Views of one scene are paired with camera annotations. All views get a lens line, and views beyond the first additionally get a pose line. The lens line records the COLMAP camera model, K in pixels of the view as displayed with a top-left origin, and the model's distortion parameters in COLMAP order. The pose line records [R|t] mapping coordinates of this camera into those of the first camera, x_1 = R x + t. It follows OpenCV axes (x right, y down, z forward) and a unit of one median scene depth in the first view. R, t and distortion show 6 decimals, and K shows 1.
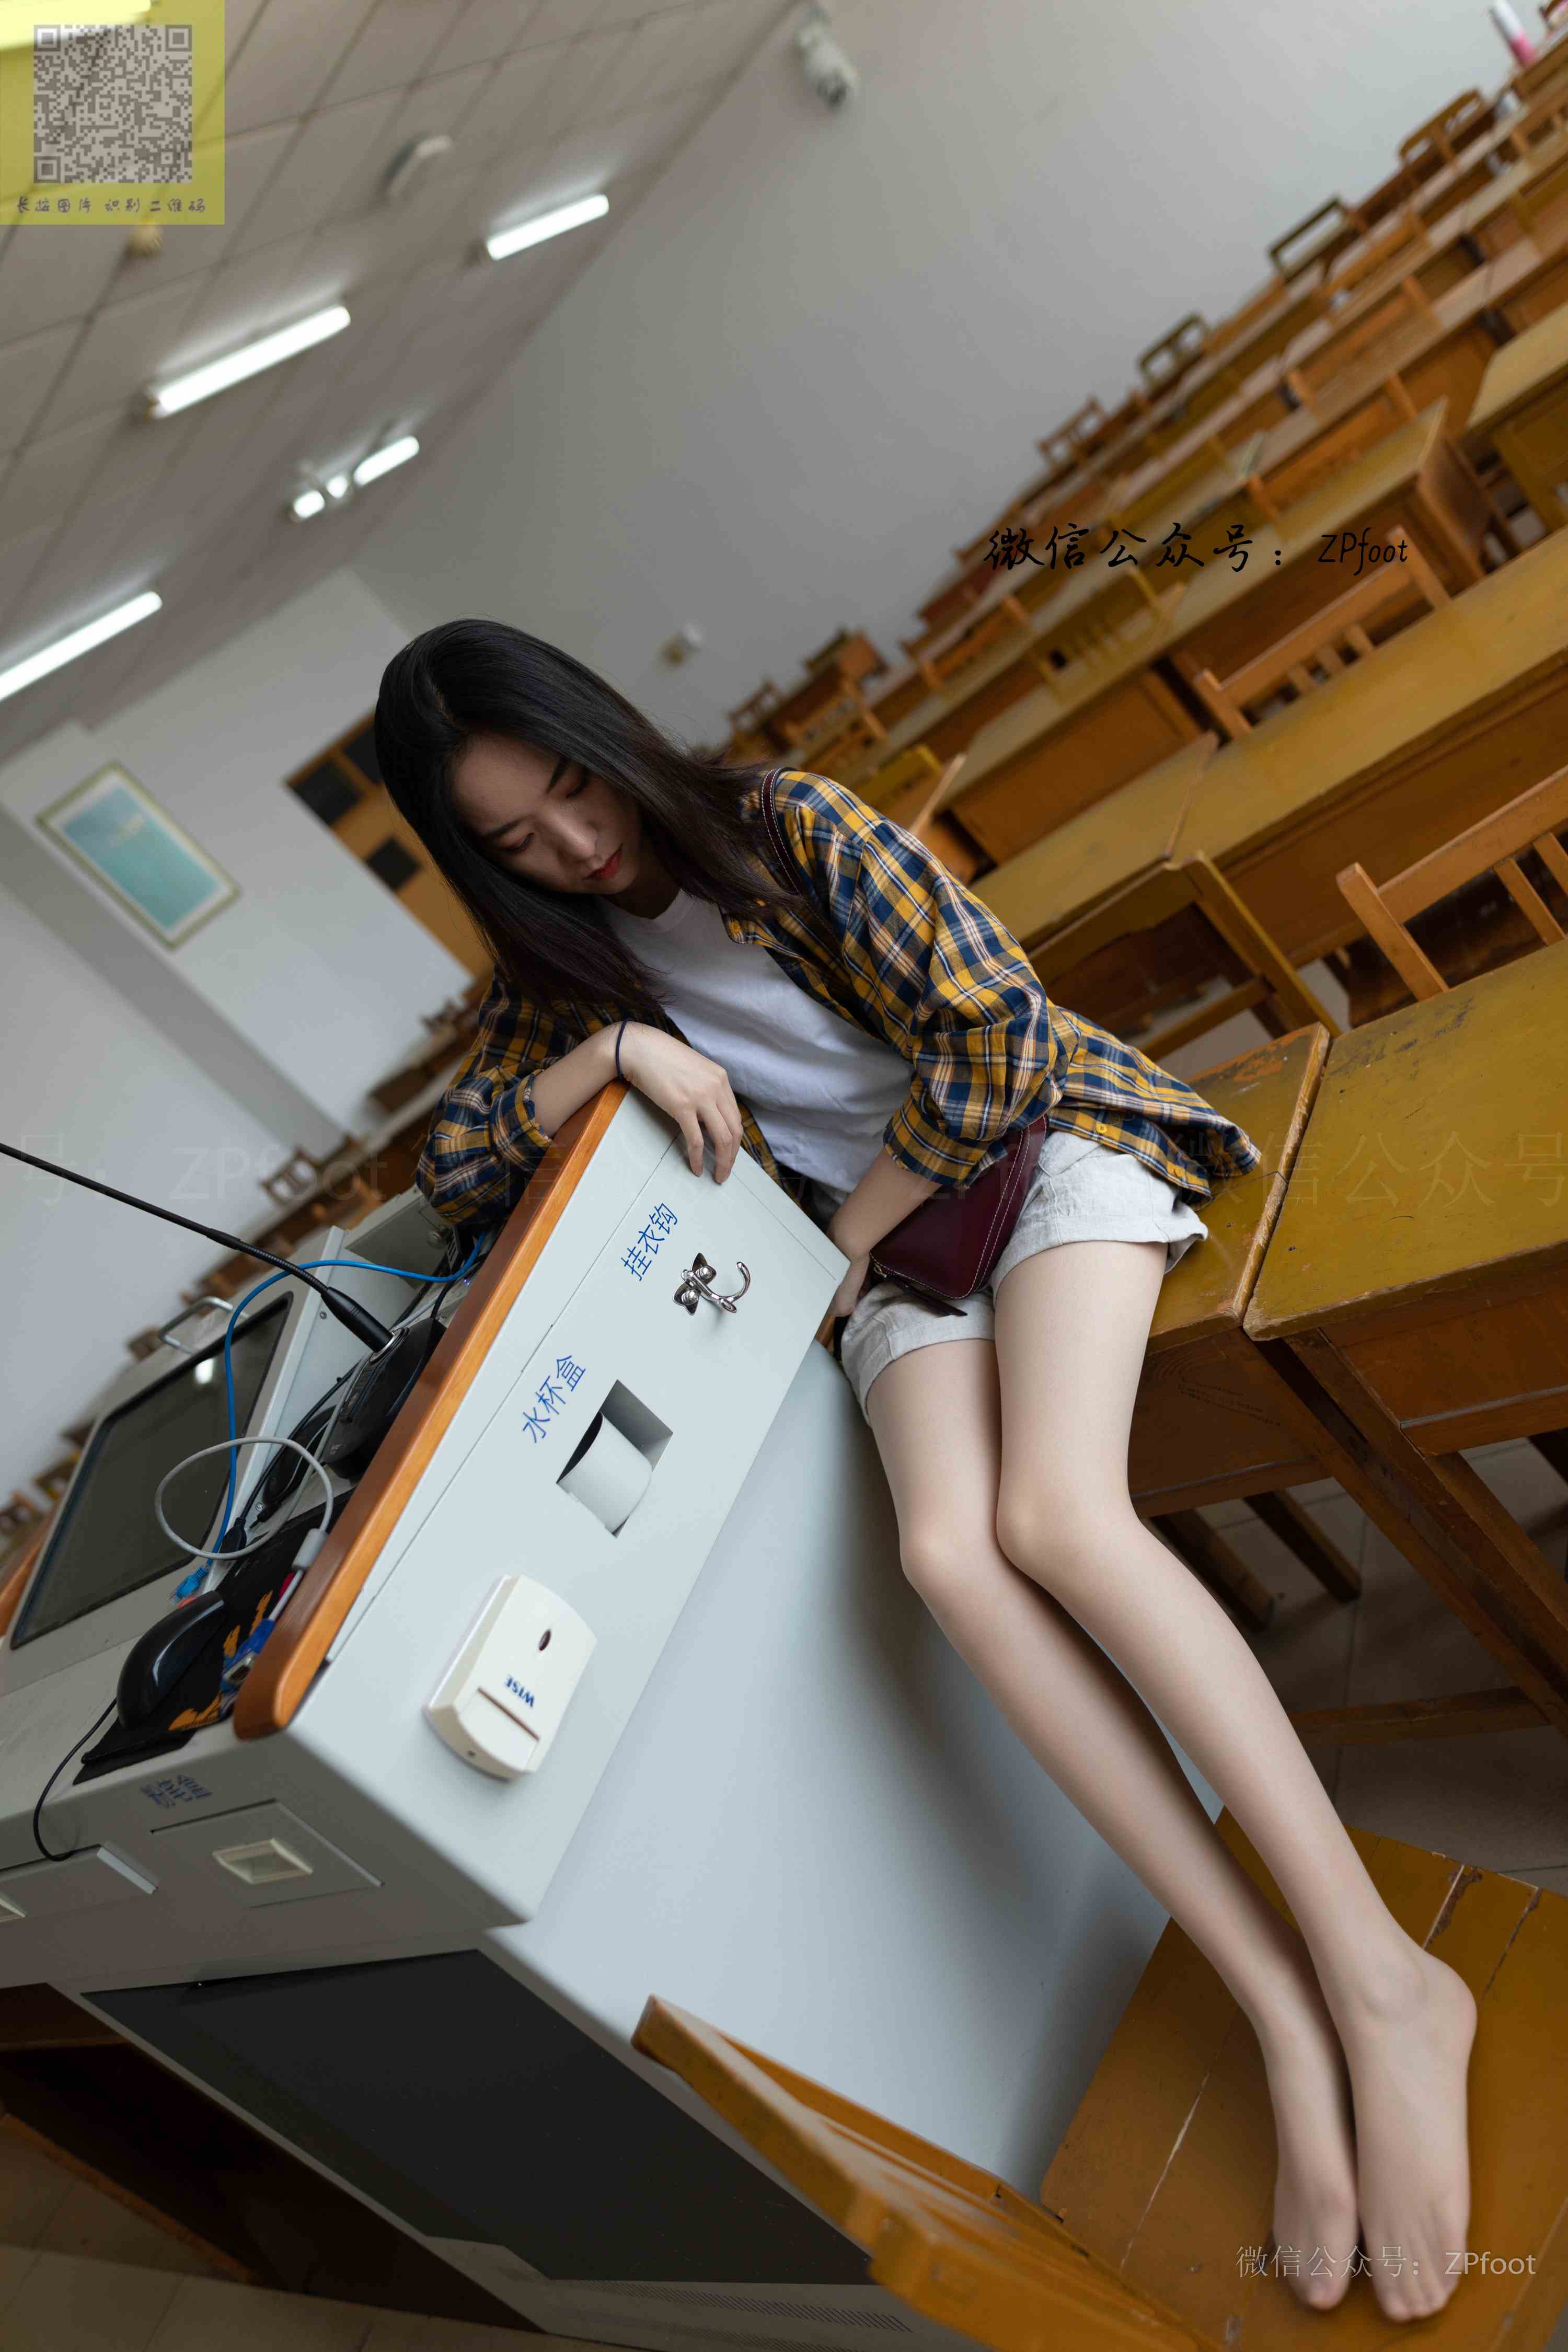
lens RADIAL K [[1590.5, 0, 784.0], [0, 1590.5, 1176.0], [0, 0, 1]] dist [-0.003276, 0.001266]
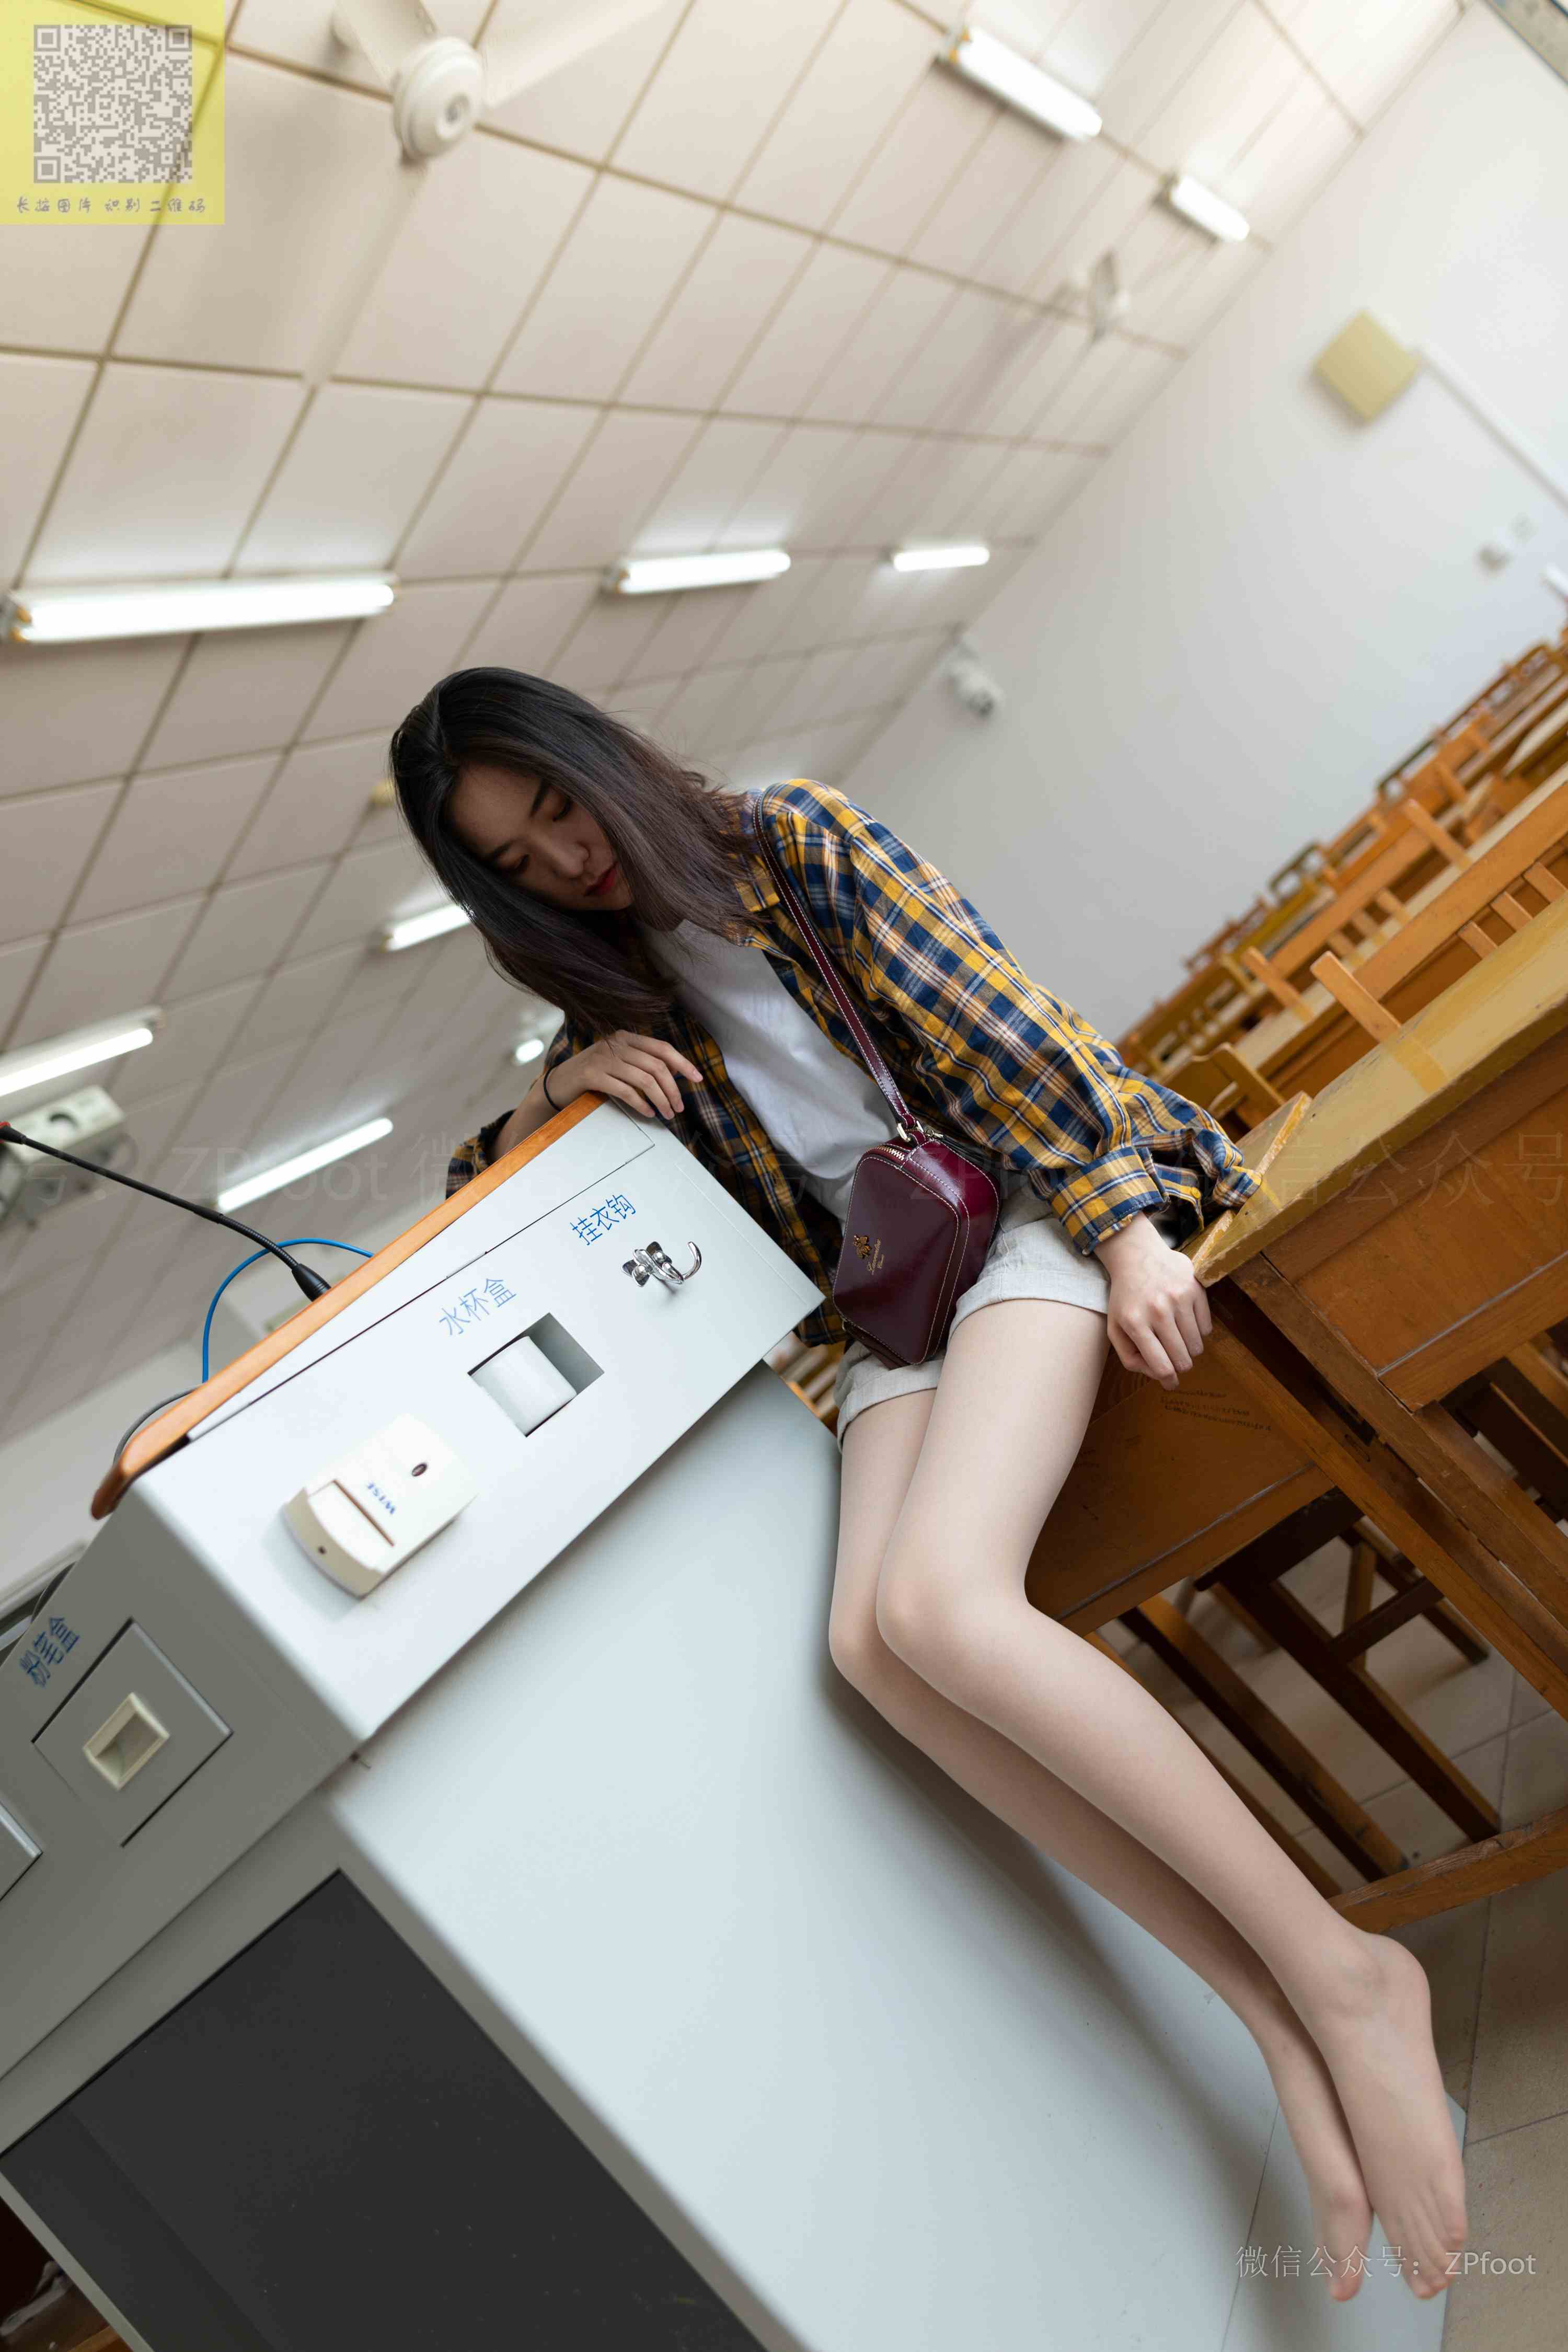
lens RADIAL K [[1590.5, 0, 784.0], [0, 1590.5, 1176.0], [0, 0, 1]] dist [-0.003276, 0.001266]
pose [[0.990881, -0.038640, -0.129079, 0.163105], [-0.008659, 0.937755, -0.347189, 0.365045], [0.134460, 0.345141, 0.928870, 0.045005]]
